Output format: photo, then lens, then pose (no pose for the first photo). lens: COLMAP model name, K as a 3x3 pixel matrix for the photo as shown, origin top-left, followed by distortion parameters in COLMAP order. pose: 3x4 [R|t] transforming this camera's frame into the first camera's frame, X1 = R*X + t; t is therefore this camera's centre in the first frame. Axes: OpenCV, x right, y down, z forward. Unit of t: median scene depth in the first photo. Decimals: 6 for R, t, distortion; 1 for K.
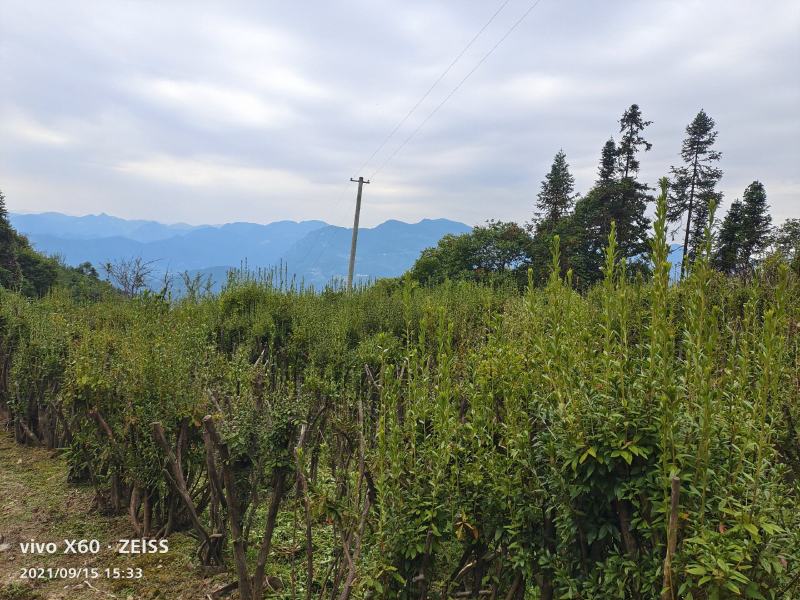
lens RADIAL K [[627.1, 0, 399.9], [0, 627.1, 300.0], [0, 0, 1]] dist [0.049664, -0.005487]
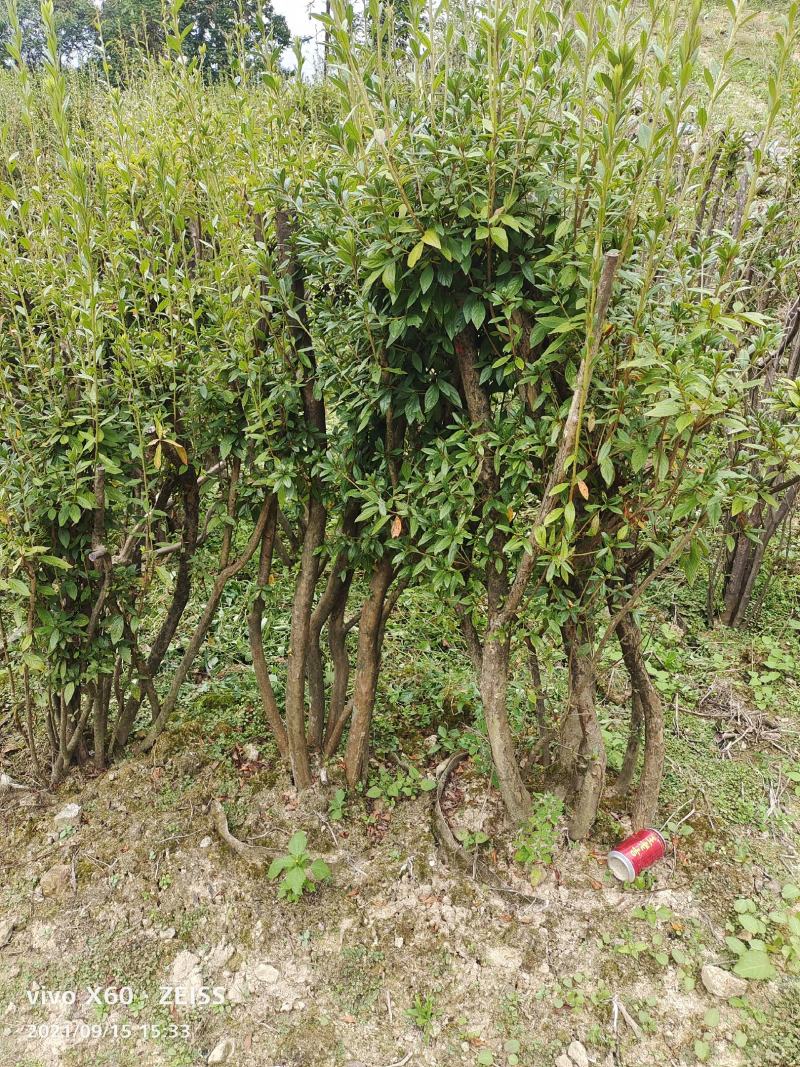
lens RADIAL K [[836.3, 0, 400.7], [0, 836.3, 533.7], [0, 0, 1]] dist [0.049664, -0.005487]
pose [[0.876003, -0.244550, 0.415709, -0.036227], [0.041130, 0.896659, 0.440807, 0.119591], [-0.480549, -0.369050, 0.795534, 0.309685]]
